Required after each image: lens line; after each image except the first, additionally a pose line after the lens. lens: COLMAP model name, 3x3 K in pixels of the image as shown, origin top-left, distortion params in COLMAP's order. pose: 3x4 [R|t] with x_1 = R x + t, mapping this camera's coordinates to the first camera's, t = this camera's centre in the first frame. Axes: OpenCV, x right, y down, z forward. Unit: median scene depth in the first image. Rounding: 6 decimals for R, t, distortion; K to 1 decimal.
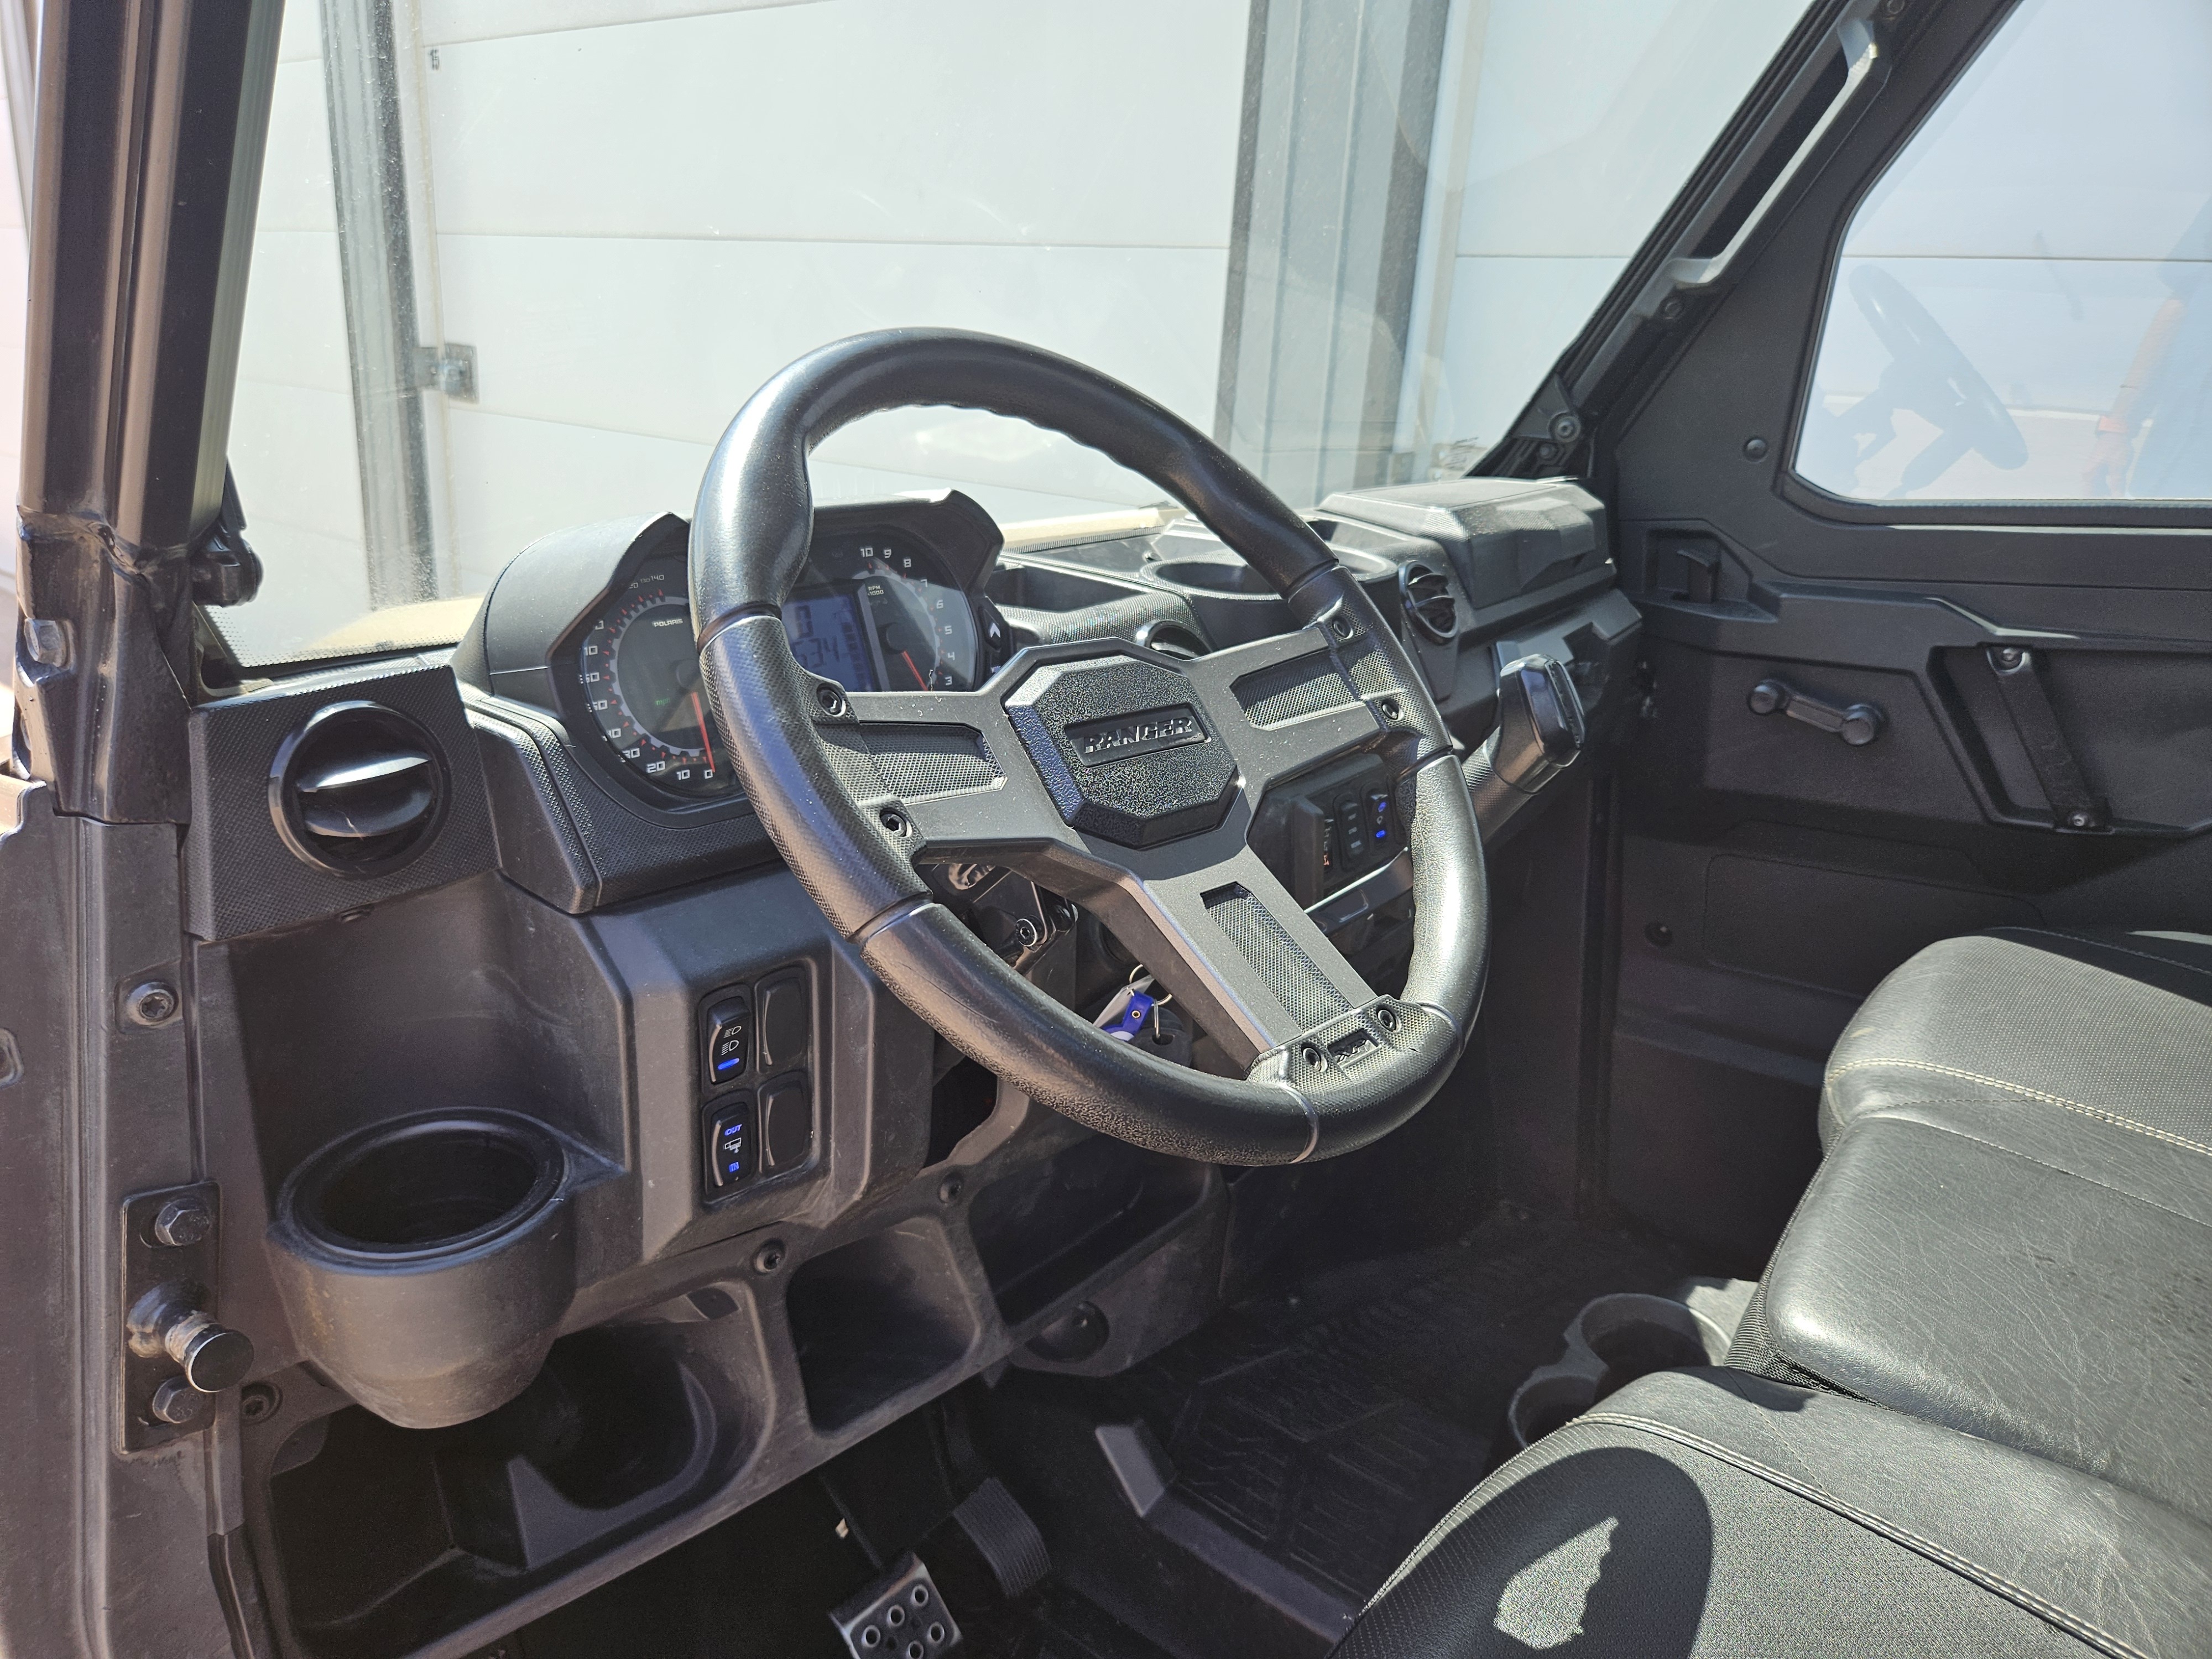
lens RADIAL K [[1513.6, 0, 1105.5], [0, 1513.6, 838.0], [0, 0, 1]] dist [0.051849, -0.013358]
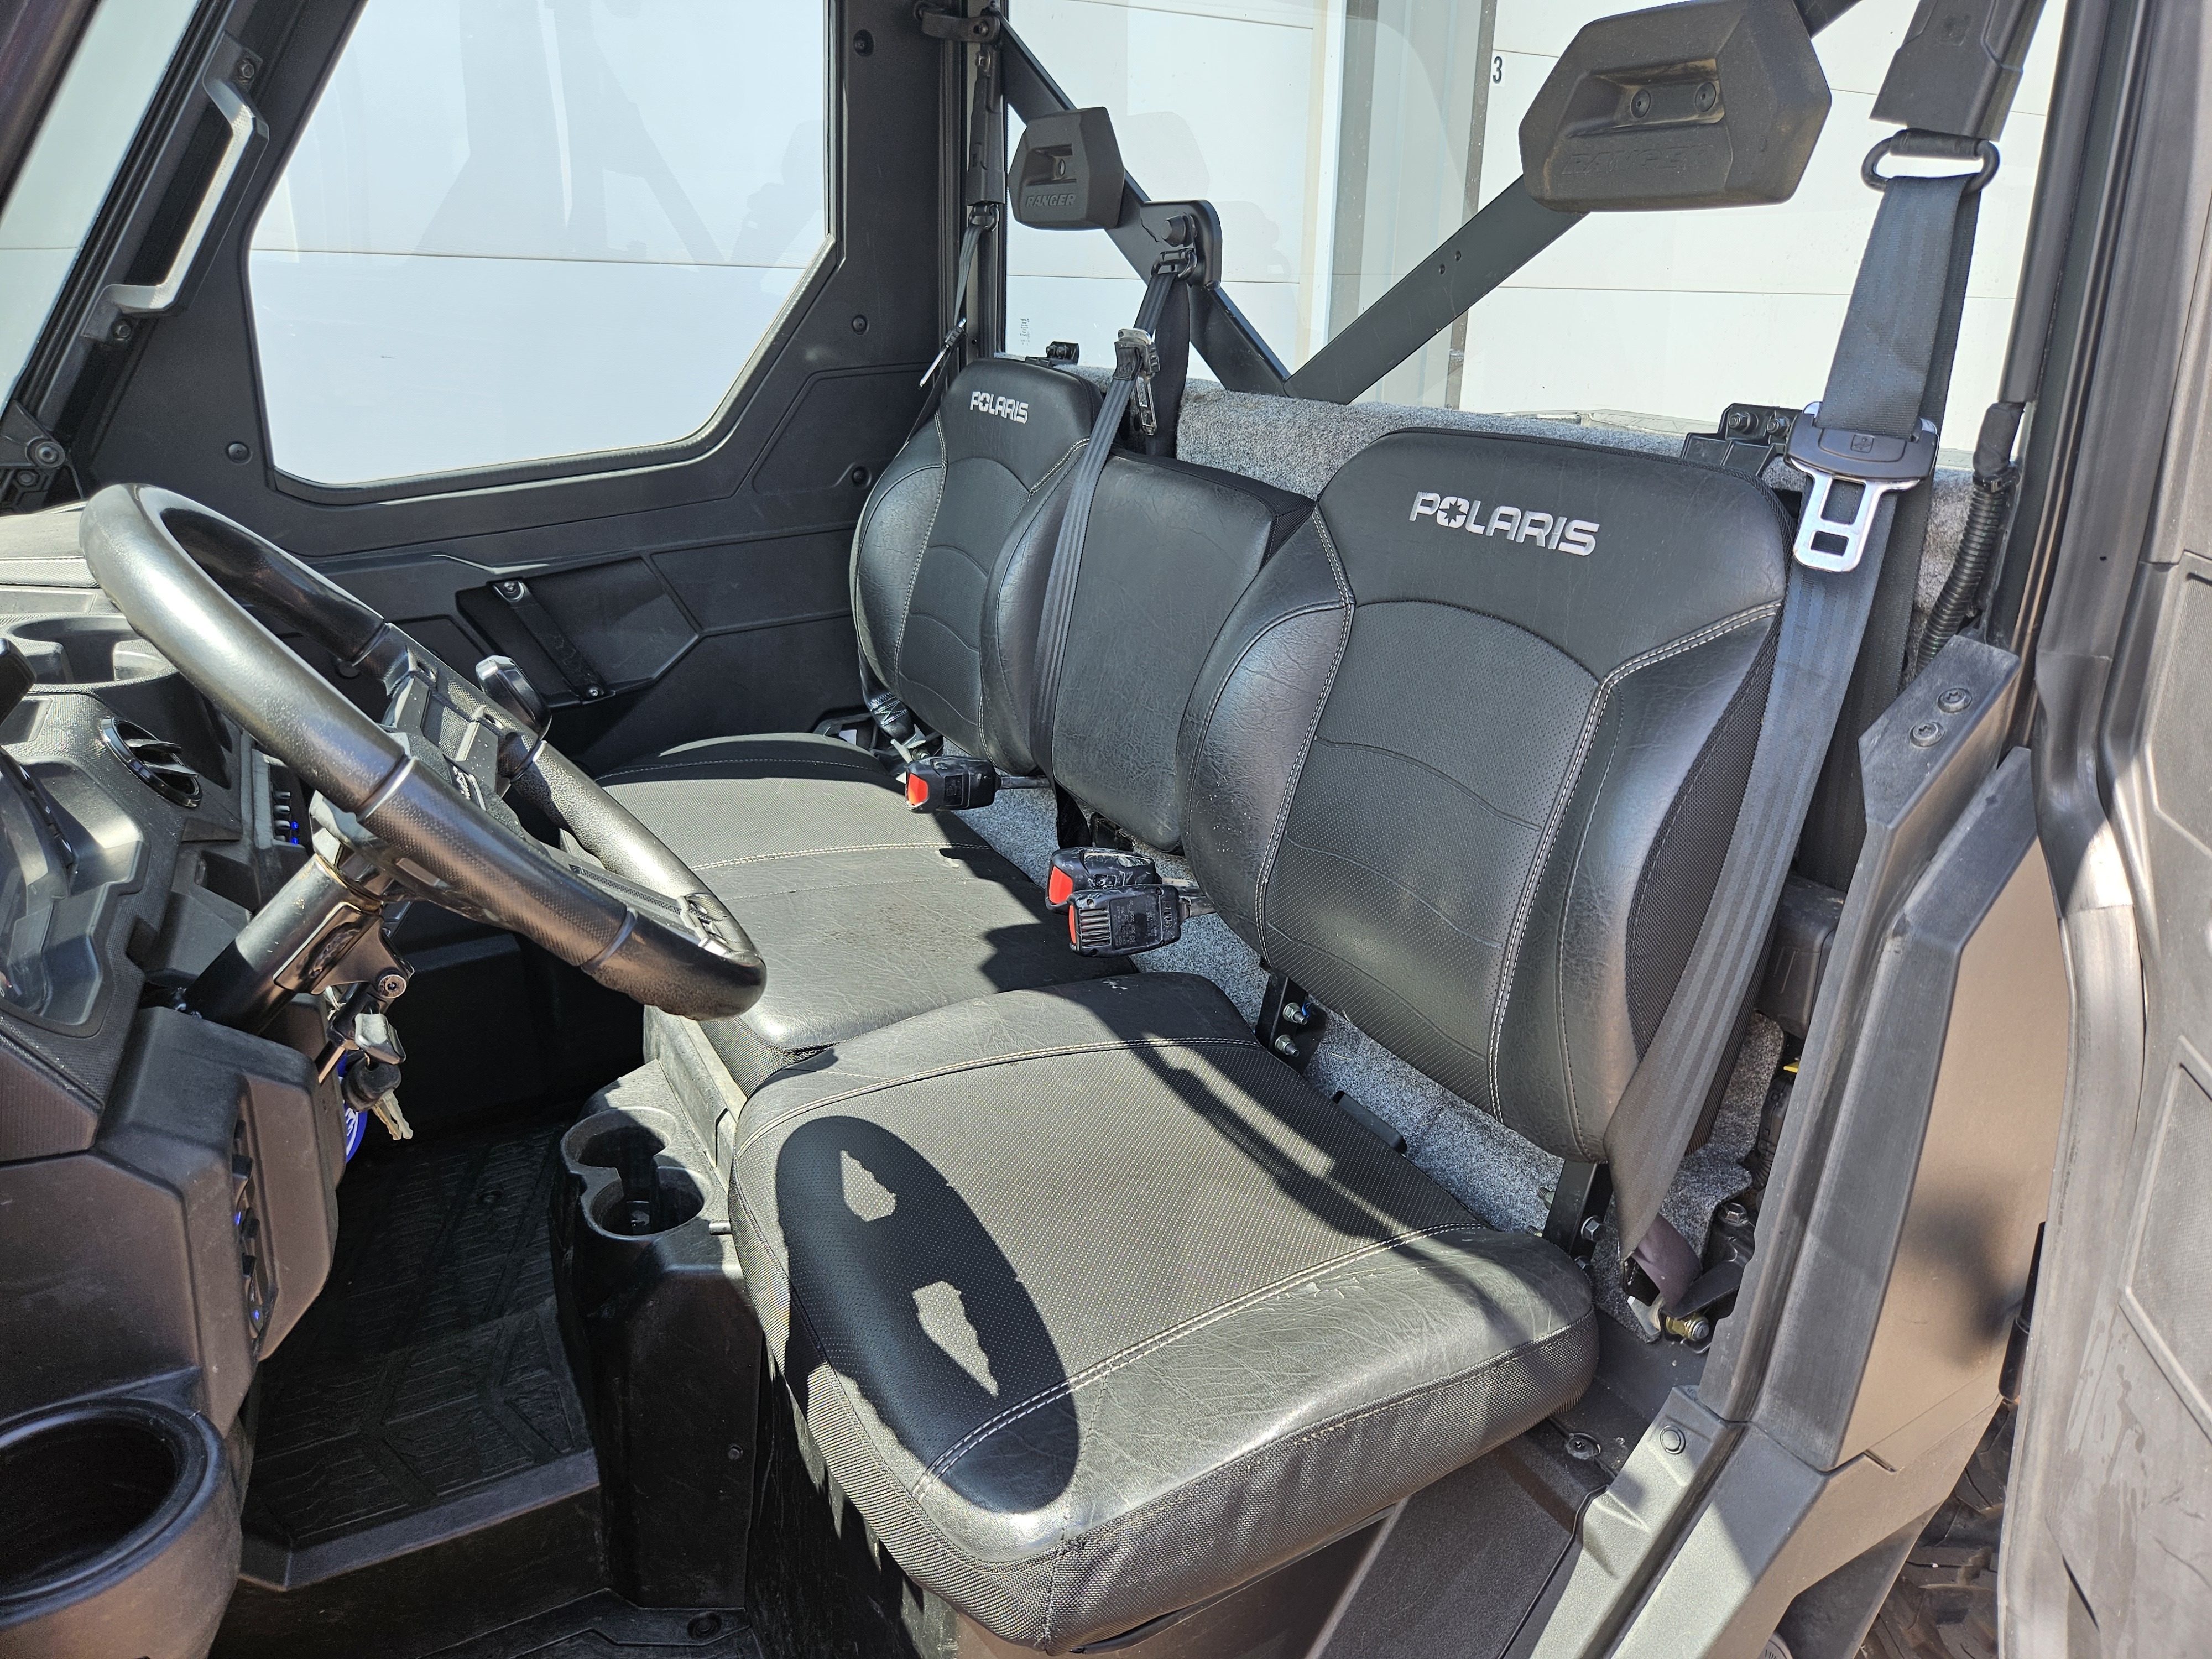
lens RADIAL K [[1513.6, 0, 1096.9], [0, 1513.6, 832.1], [0, 0, 1]] dist [0.051849, -0.013358]
pose [[0.400549, -0.345773, 0.848529, -0.392727], [0.303957, 0.923767, 0.232948, -0.076567], [-0.864390, 0.164609, 0.475114, -0.021241]]
